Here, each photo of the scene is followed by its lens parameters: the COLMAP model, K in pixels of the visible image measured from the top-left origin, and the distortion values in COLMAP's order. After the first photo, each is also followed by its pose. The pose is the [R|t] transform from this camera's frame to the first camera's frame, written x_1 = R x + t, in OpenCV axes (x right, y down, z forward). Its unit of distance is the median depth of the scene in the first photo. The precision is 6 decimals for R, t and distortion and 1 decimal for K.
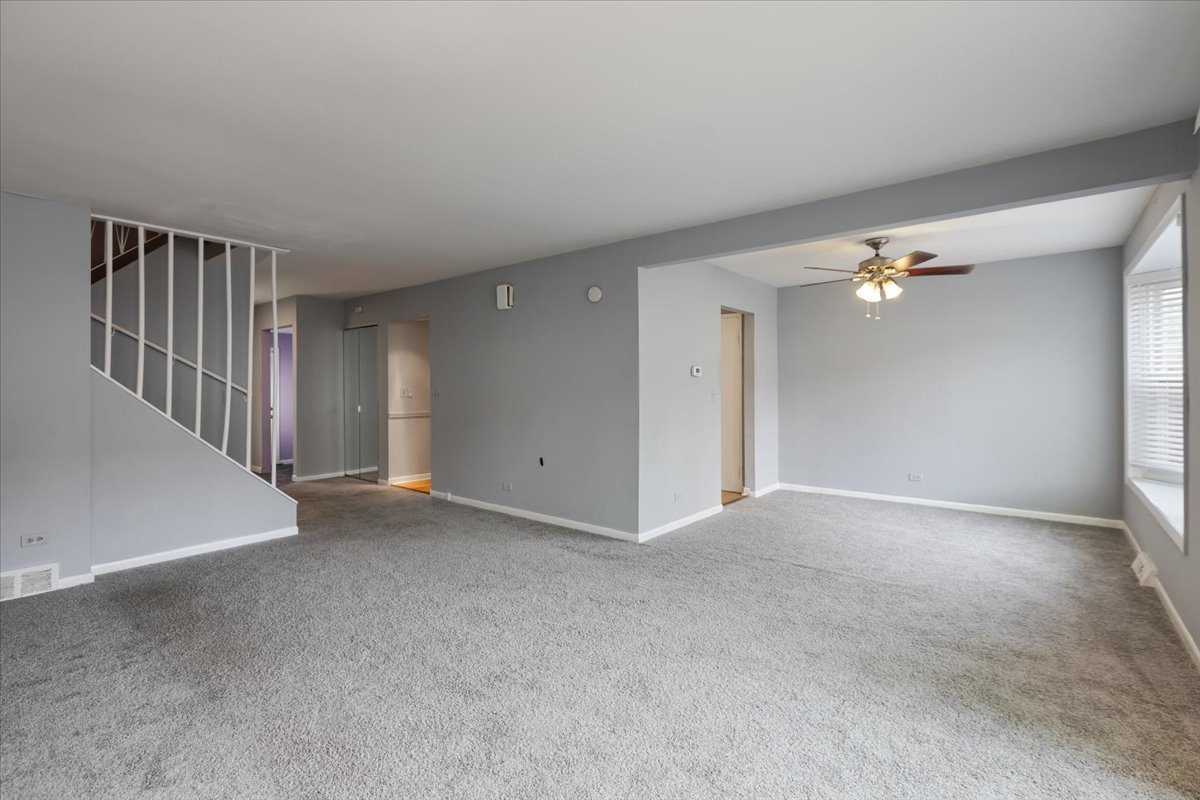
lens RADIAL K [[535.8, 0, 609.0], [0, 535.8, 387.8], [0, 0, 1]] dist [0.001098, -0.000724]
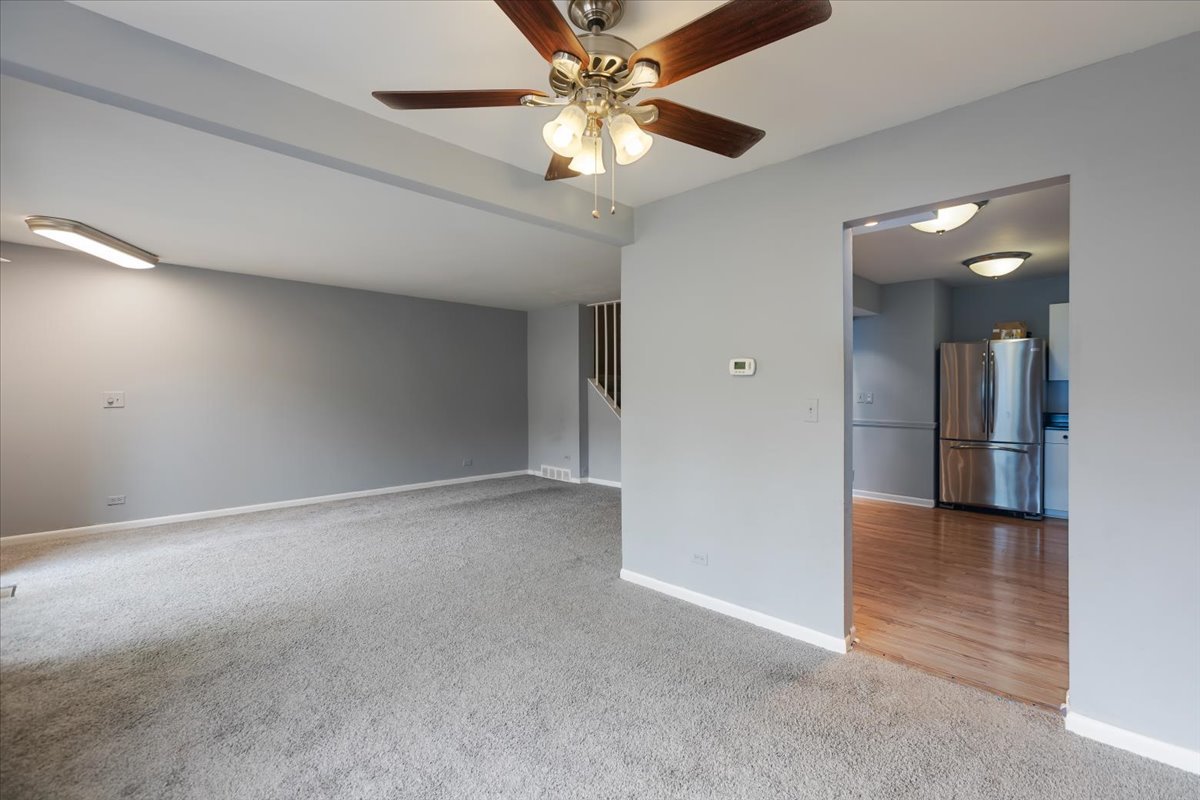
lens RADIAL K [[535.8, 0, 609.0], [0, 535.8, 387.8], [0, 0, 1]] dist [0.001098, -0.000724]
pose [[-0.091787, 0.000779, -0.995778, 0.861257], [-0.007425, 0.999971, 0.001466, -0.008751], [0.995751, 0.007528, -0.091779, 1.040401]]
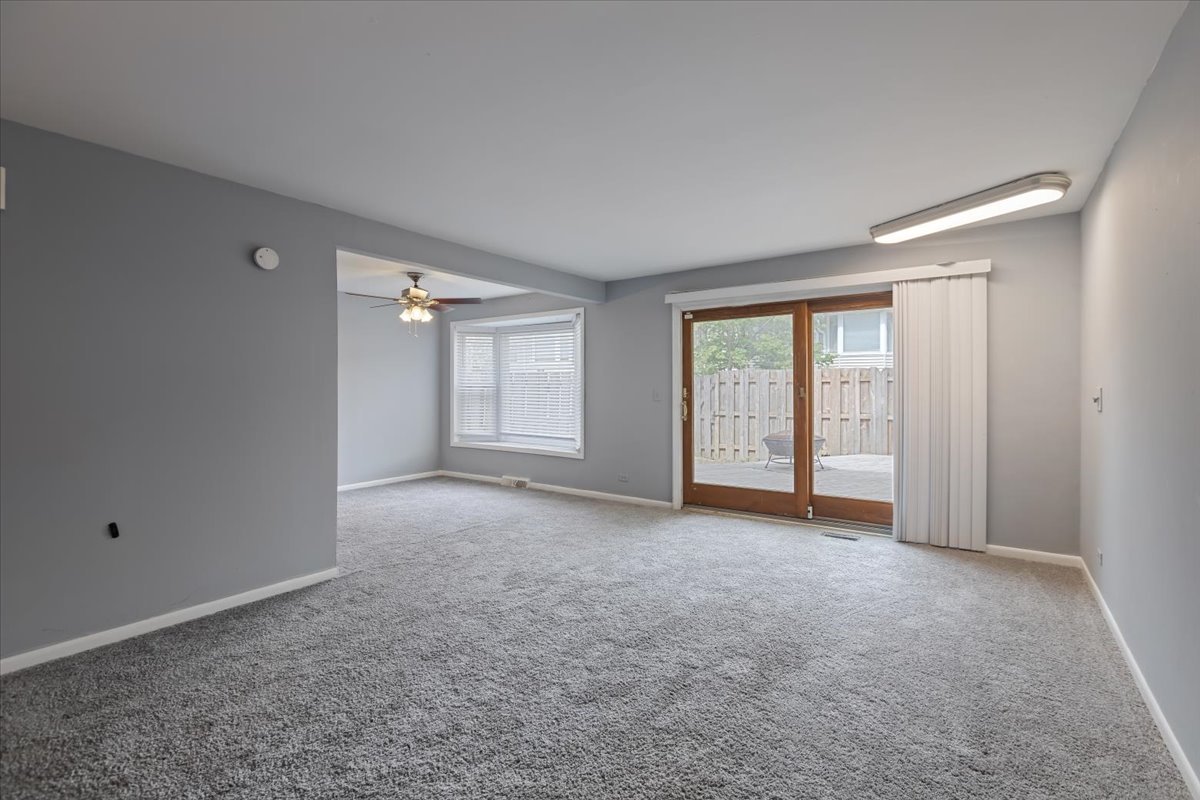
lens RADIAL K [[540.4, 0, 597.1], [0, 540.4, 386.6], [0, 0, 1]] dist [-0.000361, -0.000045]
pose [[-0.044466, 0.006220, 0.998992, -0.798154], [0.010157, 0.999932, -0.005774, 0.003060], [-0.998959, 0.009890, -0.044526, 0.630784]]
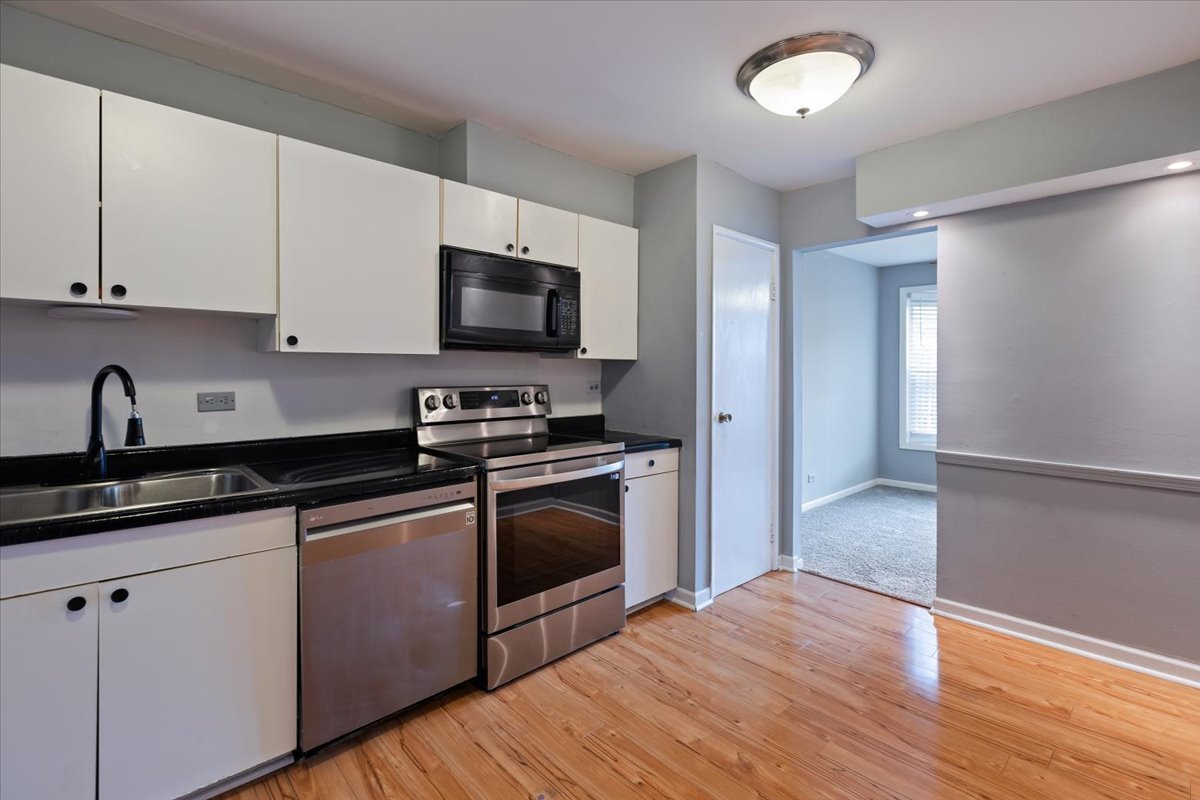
lens RADIAL K [[551.8, 0, 608.4], [0, 551.8, 373.0], [0, 0, 1]] dist [0.002119, -0.000494]
pose [[0.138014, -0.000124, 0.990430, -0.501262], [0.004429, 0.999990, -0.000492, -0.012244], [-0.990420, 0.004454, 0.138013, 1.567179]]
